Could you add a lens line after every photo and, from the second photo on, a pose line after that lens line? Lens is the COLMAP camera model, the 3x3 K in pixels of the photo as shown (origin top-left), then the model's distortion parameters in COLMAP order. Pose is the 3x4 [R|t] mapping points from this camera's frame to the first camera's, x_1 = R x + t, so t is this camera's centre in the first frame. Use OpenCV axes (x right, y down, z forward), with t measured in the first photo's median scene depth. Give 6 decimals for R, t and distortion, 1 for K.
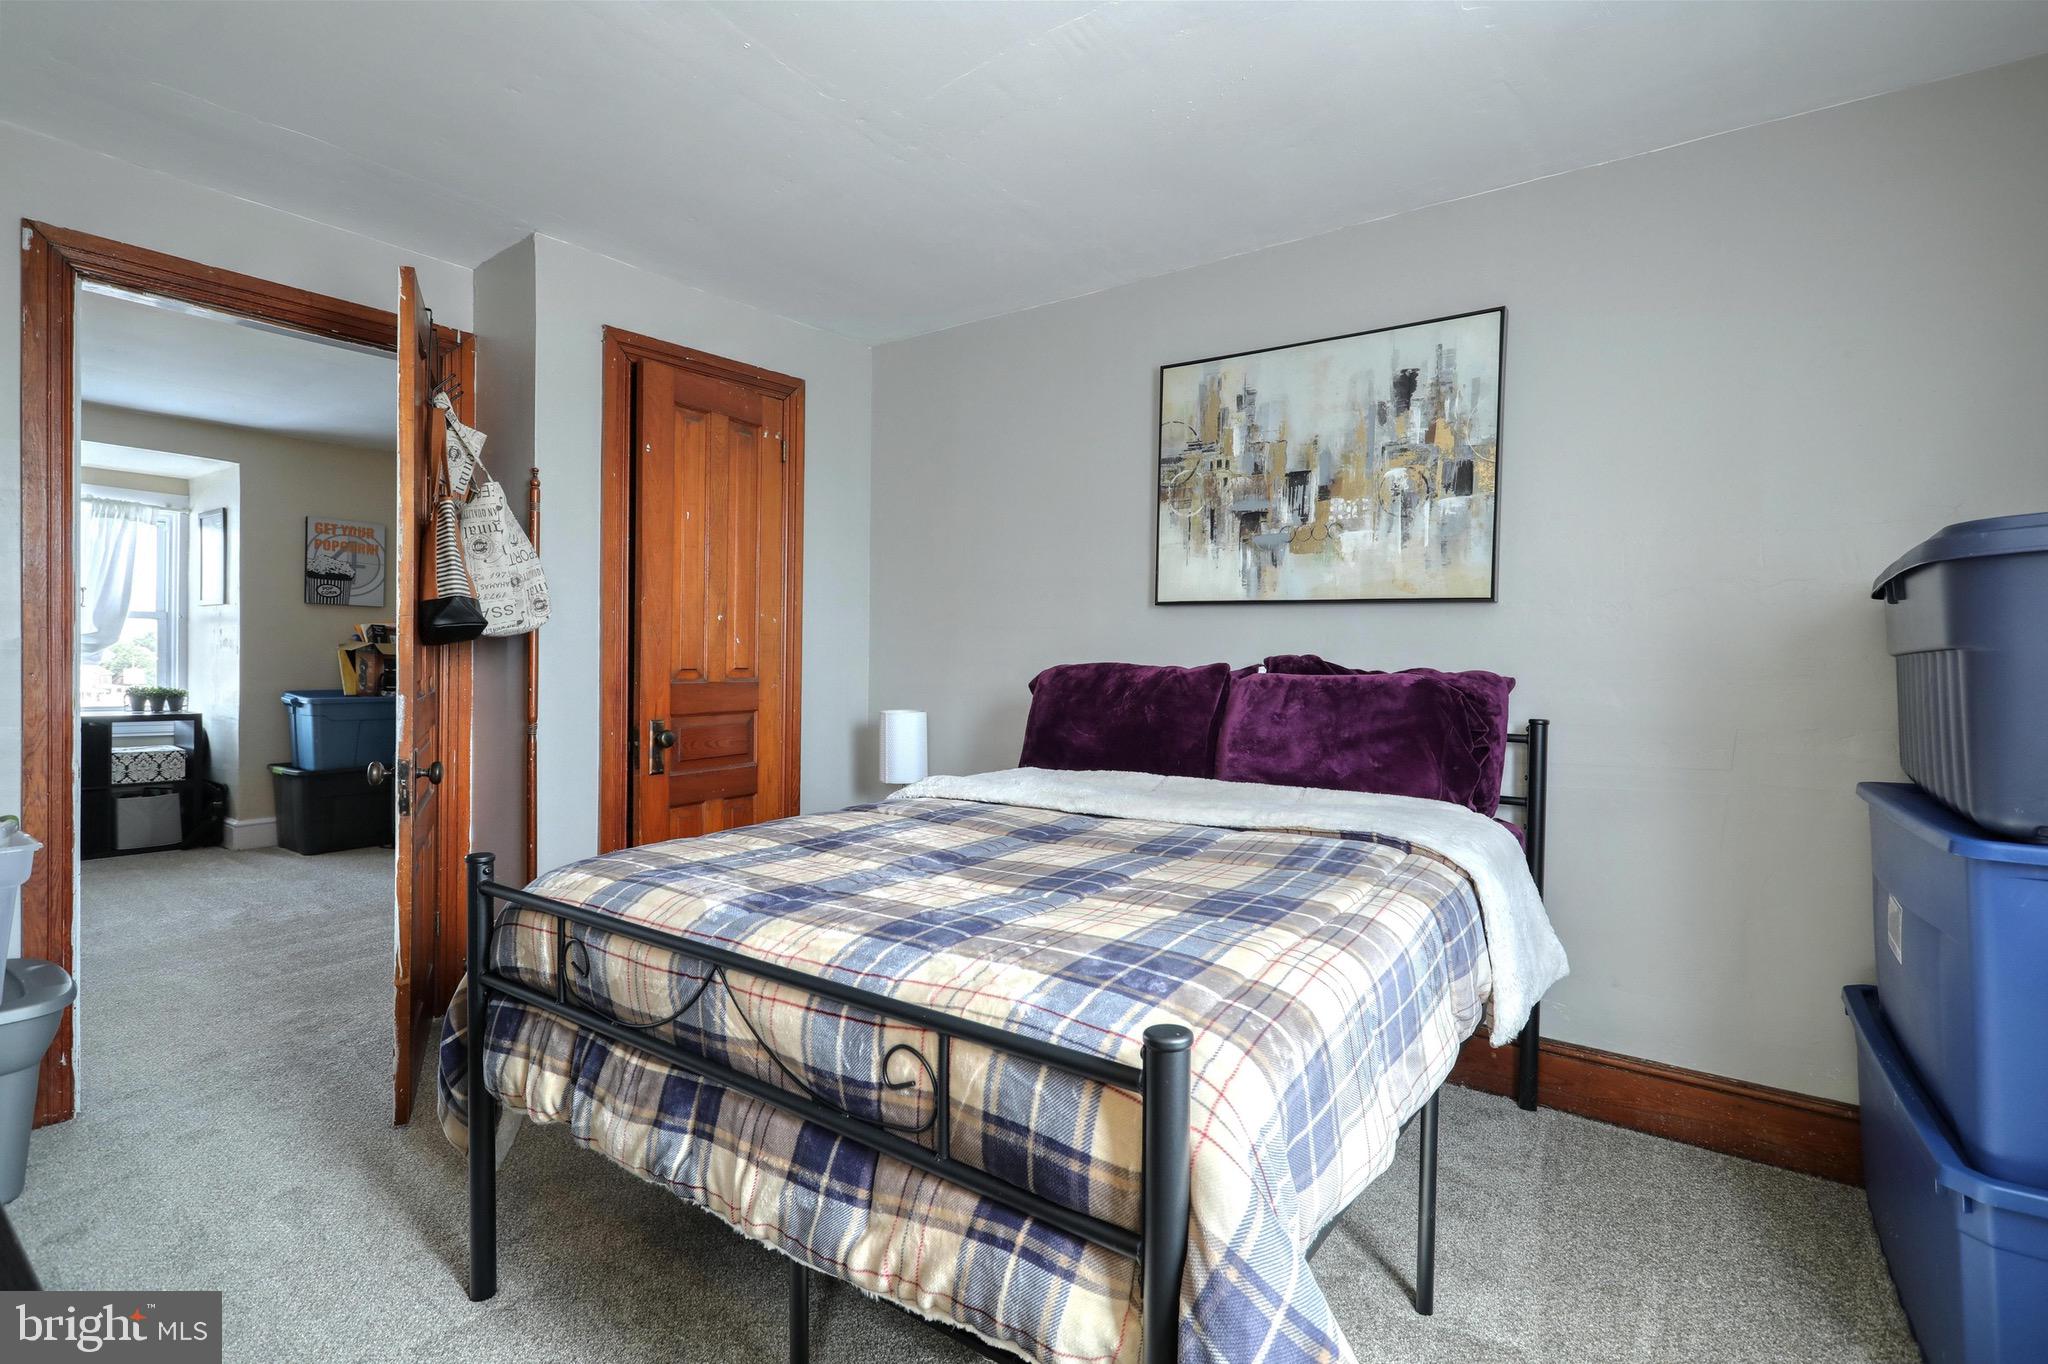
lens RADIAL K [[975.6, 0, 1025.5], [0, 975.6, 675.7], [0, 0, 1]] dist [-0.006623, 0.003926]
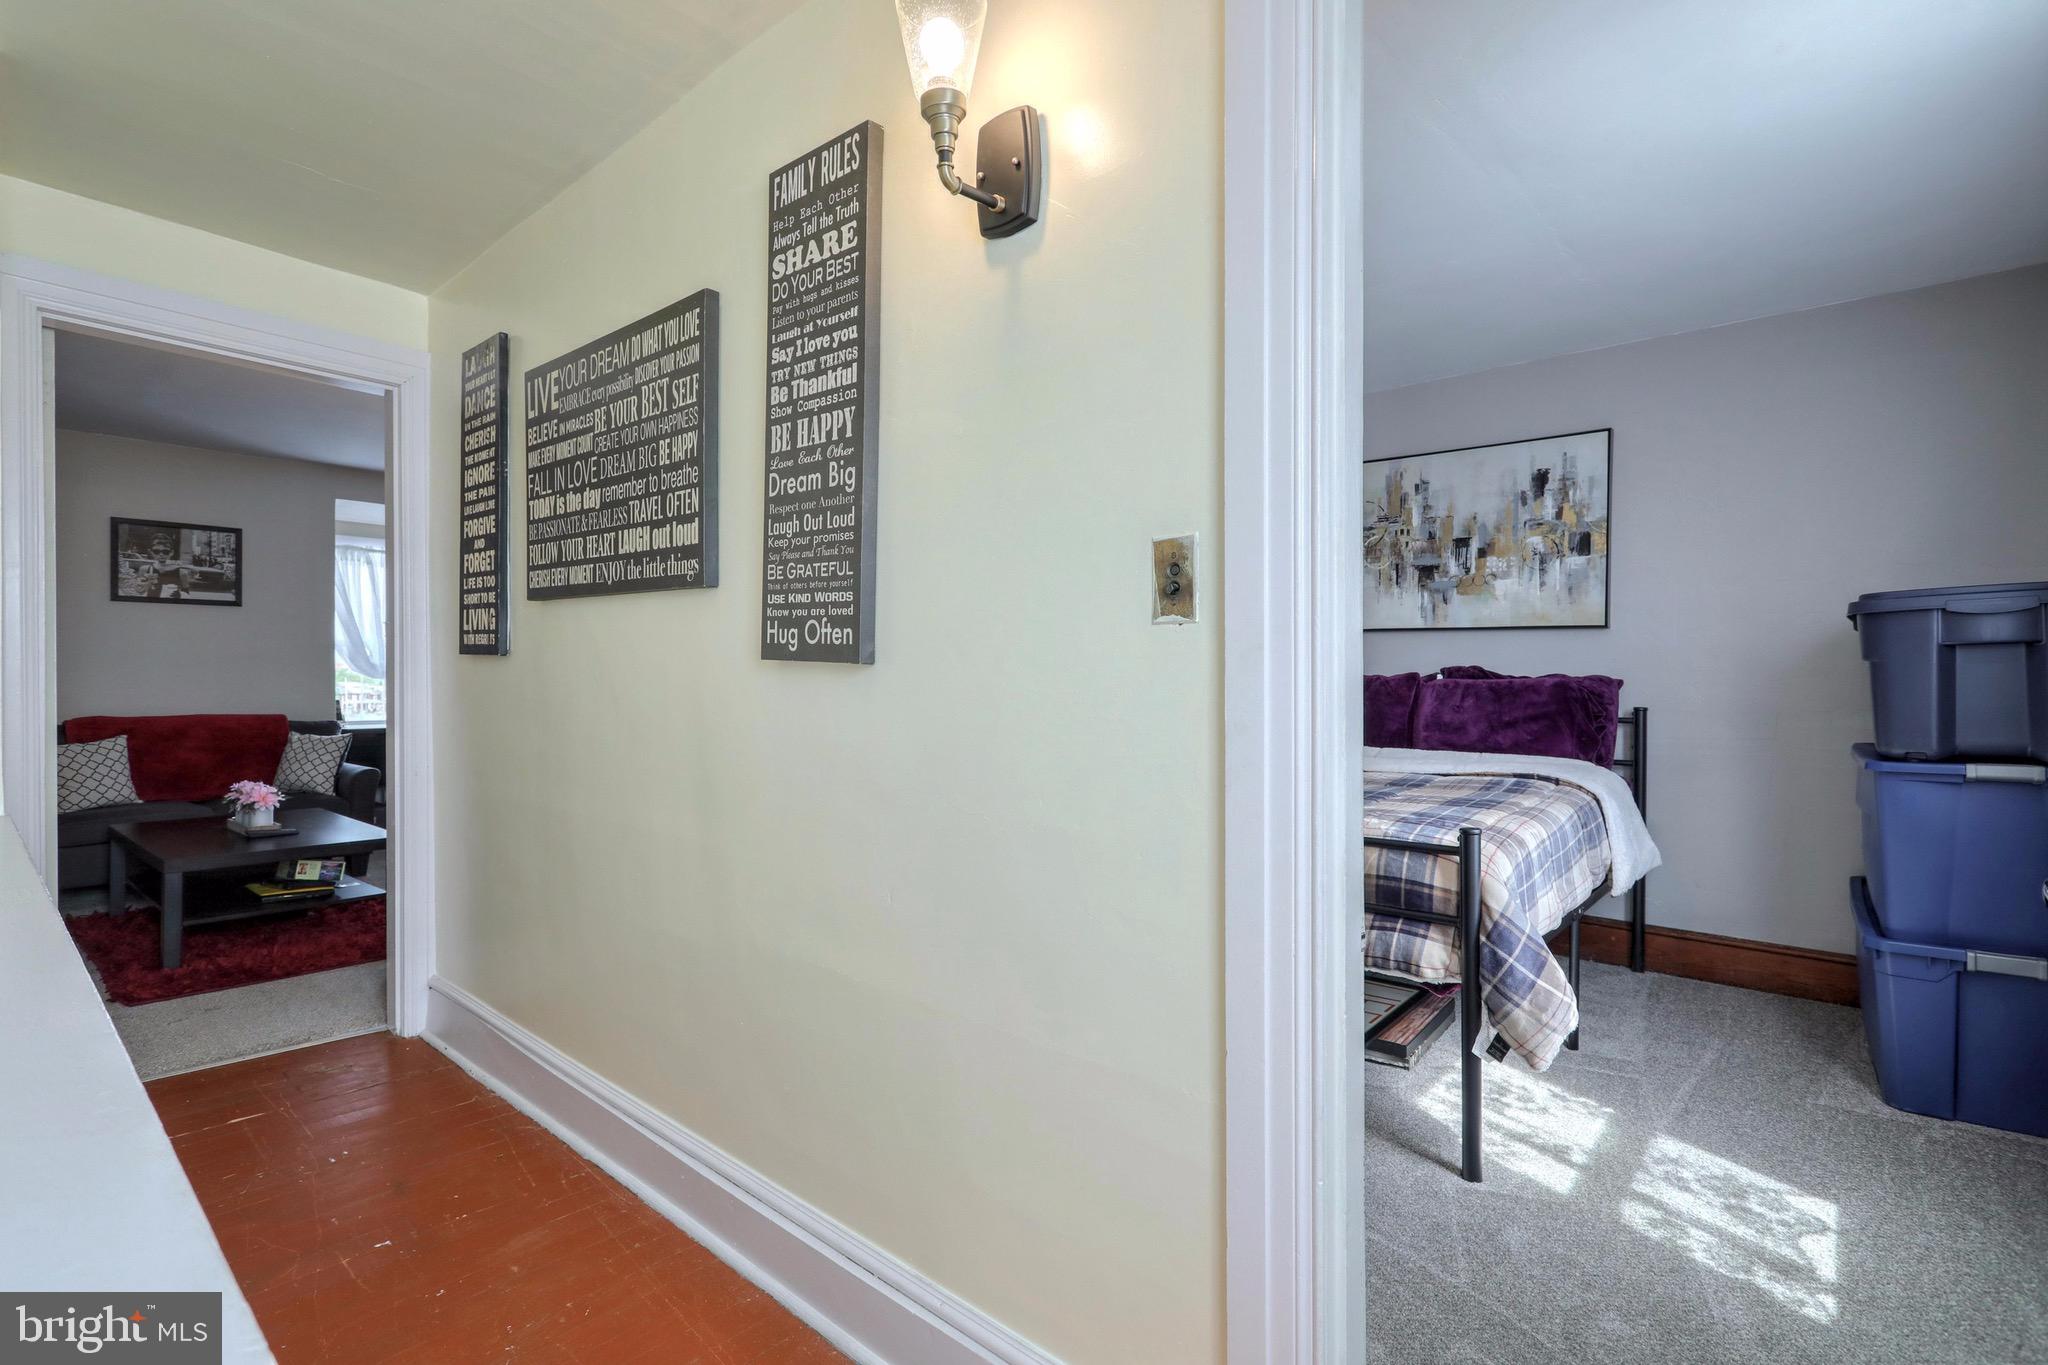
lens RADIAL K [[975.6, 0, 1023.8], [0, 975.6, 677.5], [0, 0, 1]] dist [-0.006623, 0.003926]
pose [[0.995867, -0.013937, -0.089747, -0.281418], [0.013184, 0.999873, -0.008971, 0.000376], [0.089860, 0.007750, 0.995924, -0.575538]]
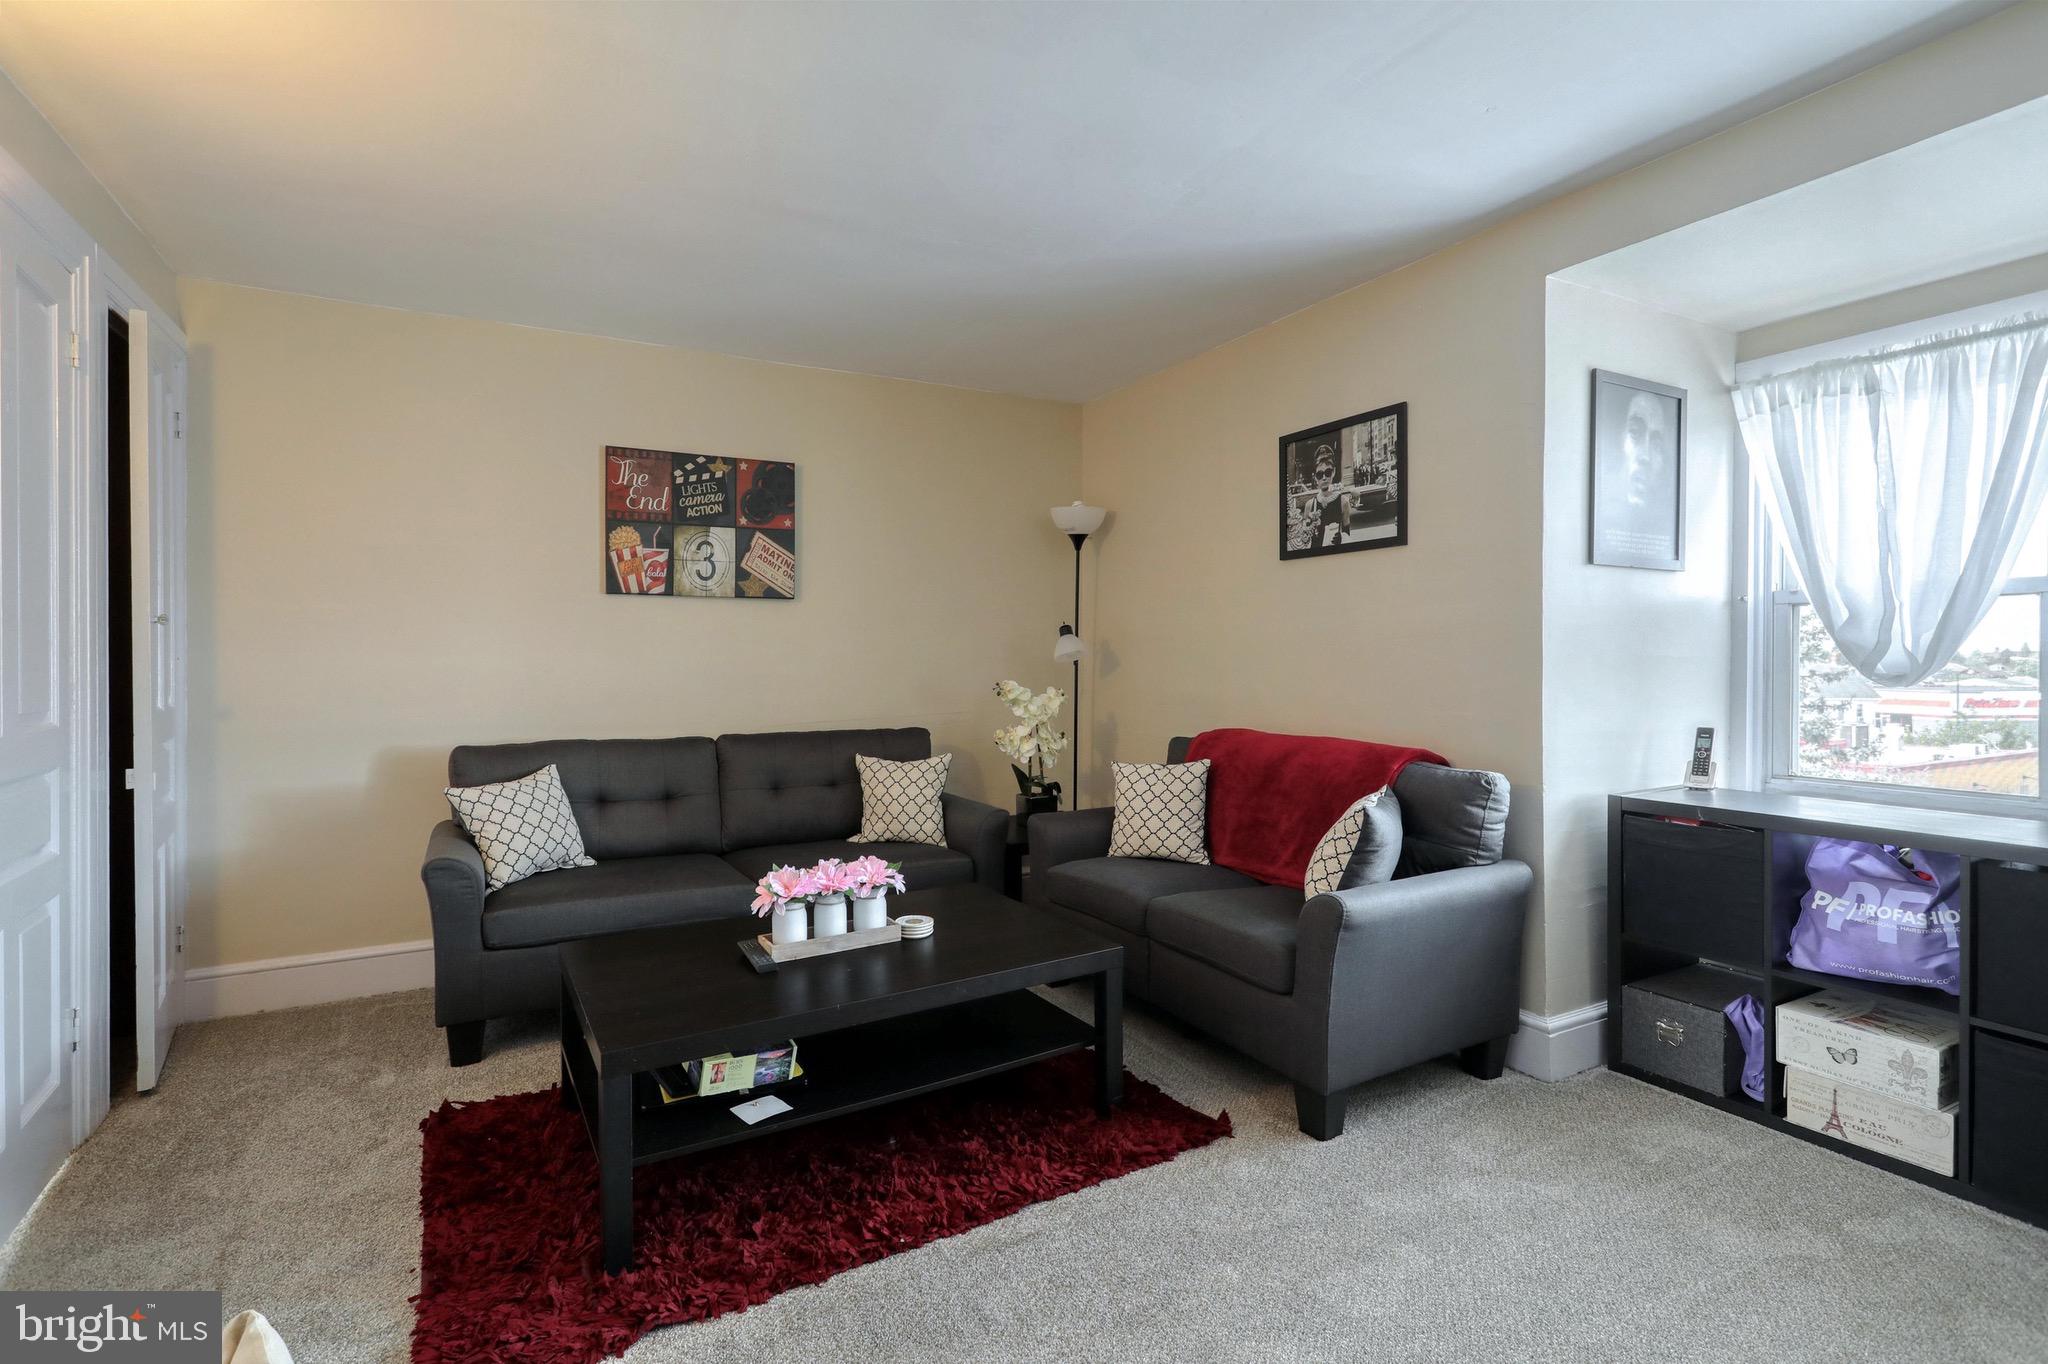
lens RADIAL K [[975.6, 0, 1009.9], [0, 975.6, 680.4], [0, 0, 1]] dist [-0.006623, 0.003926]
pose [[-0.454711, -0.001900, -0.890637, -0.977077], [-0.023705, 0.999669, 0.009970, -0.037184], [0.890323, 0.025646, -0.454606, 1.703991]]
